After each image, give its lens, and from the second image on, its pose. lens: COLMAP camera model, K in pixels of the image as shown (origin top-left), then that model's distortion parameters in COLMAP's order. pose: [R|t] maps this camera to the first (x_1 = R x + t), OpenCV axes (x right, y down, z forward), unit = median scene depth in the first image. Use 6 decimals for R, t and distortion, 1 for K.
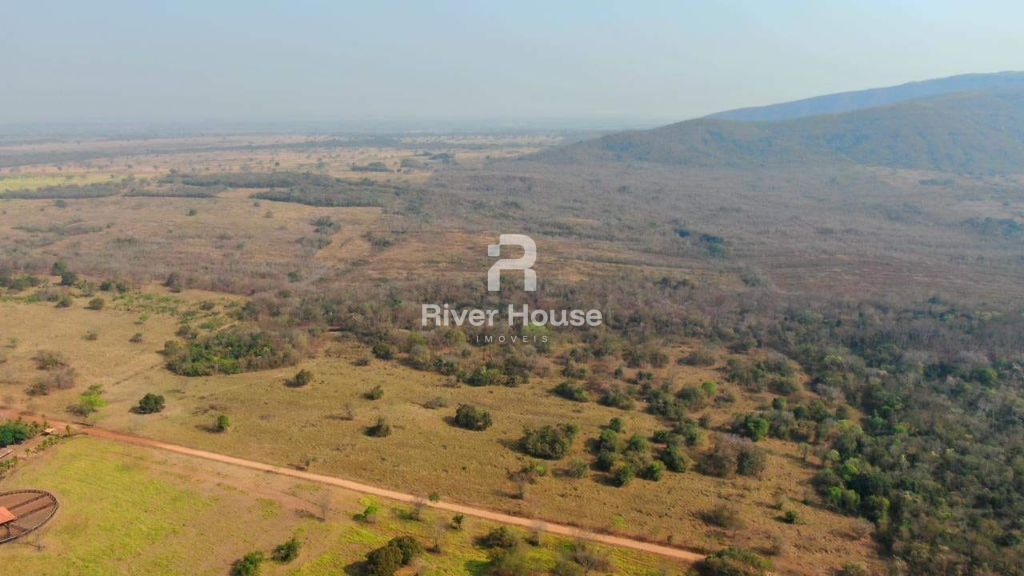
lens RADIAL K [[738.2, 0, 511.9], [0, 738.2, 286.1], [0, 0, 1]] dist [-0.020323, 0.008880]
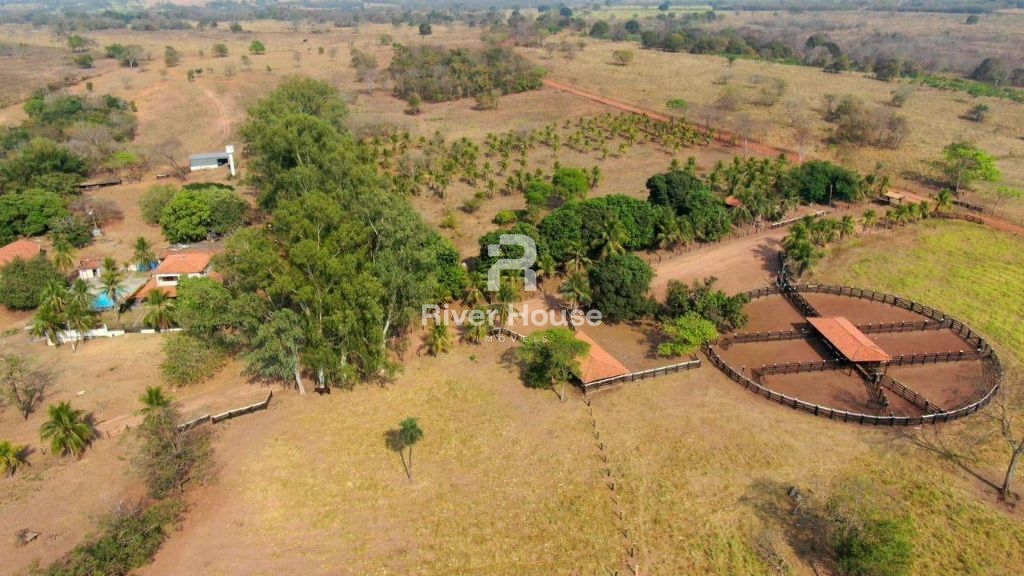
lens RADIAL K [[738.2, 0, 509.0], [0, 738.2, 287.1], [0, 0, 1]] dist [-0.020323, 0.008880]
pose [[0.659847, 0.278929, -0.697711, -0.351498], [-0.173568, 0.960016, 0.219644, 0.149143], [0.731079, -0.023831, 0.681877, 0.396329]]
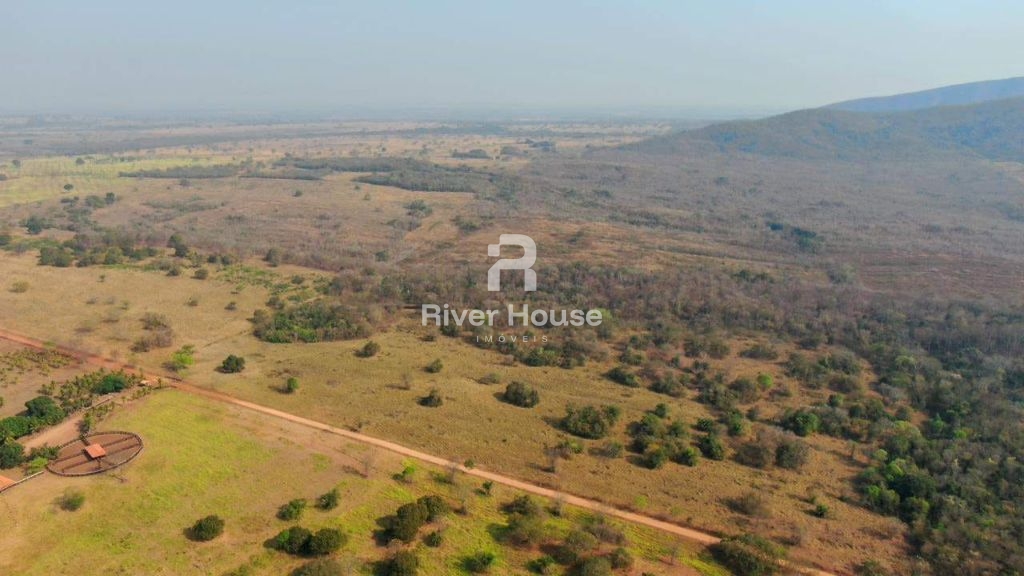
lens RADIAL K [[738.2, 0, 511.6], [0, 738.2, 286.8], [0, 0, 1]] dist [-0.020323, 0.008880]
pose [[0.988714, 0.040844, -0.144142, 0.064490], [-0.038562, 0.999083, 0.018595, 0.005997], [0.144770, -0.012827, 0.989382, -0.025855]]
